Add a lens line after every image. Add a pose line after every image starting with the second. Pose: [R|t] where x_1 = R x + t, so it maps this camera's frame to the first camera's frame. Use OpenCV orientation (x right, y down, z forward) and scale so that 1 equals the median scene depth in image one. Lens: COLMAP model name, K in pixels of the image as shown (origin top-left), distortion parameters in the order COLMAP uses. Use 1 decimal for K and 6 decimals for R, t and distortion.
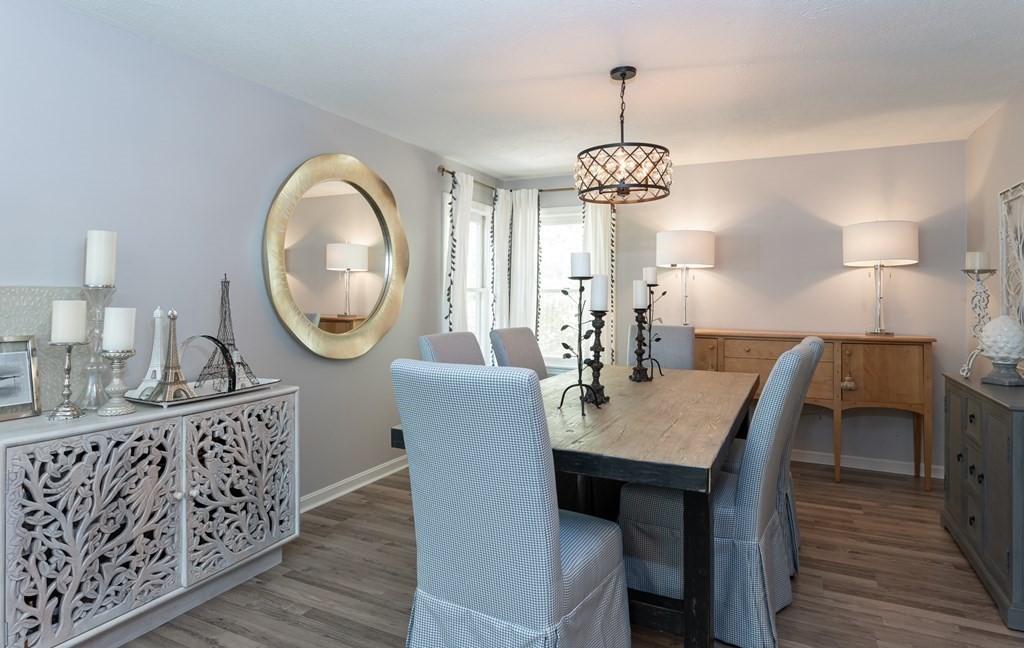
lens RADIAL K [[578.9, 0, 512.0], [0, 578.9, 324.0], [0, 0, 1]] dist [-0.001157, -0.000276]
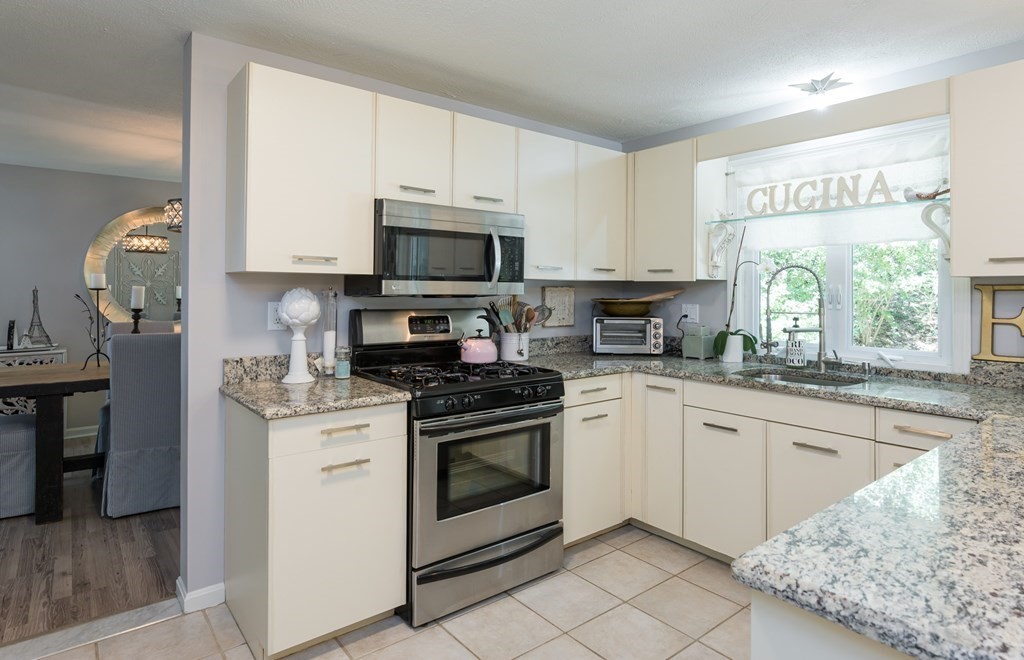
lens RADIAL K [[563.6, 0, 526.3], [0, 563.6, 289.1], [0, 0, 1]] dist [-0.001417, -0.000739]
pose [[0.910957, -0.006031, -0.412457, 1.798705], [-0.016936, 0.998503, -0.052005, -0.014298], [0.412153, 0.054360, 0.909491, 0.011268]]
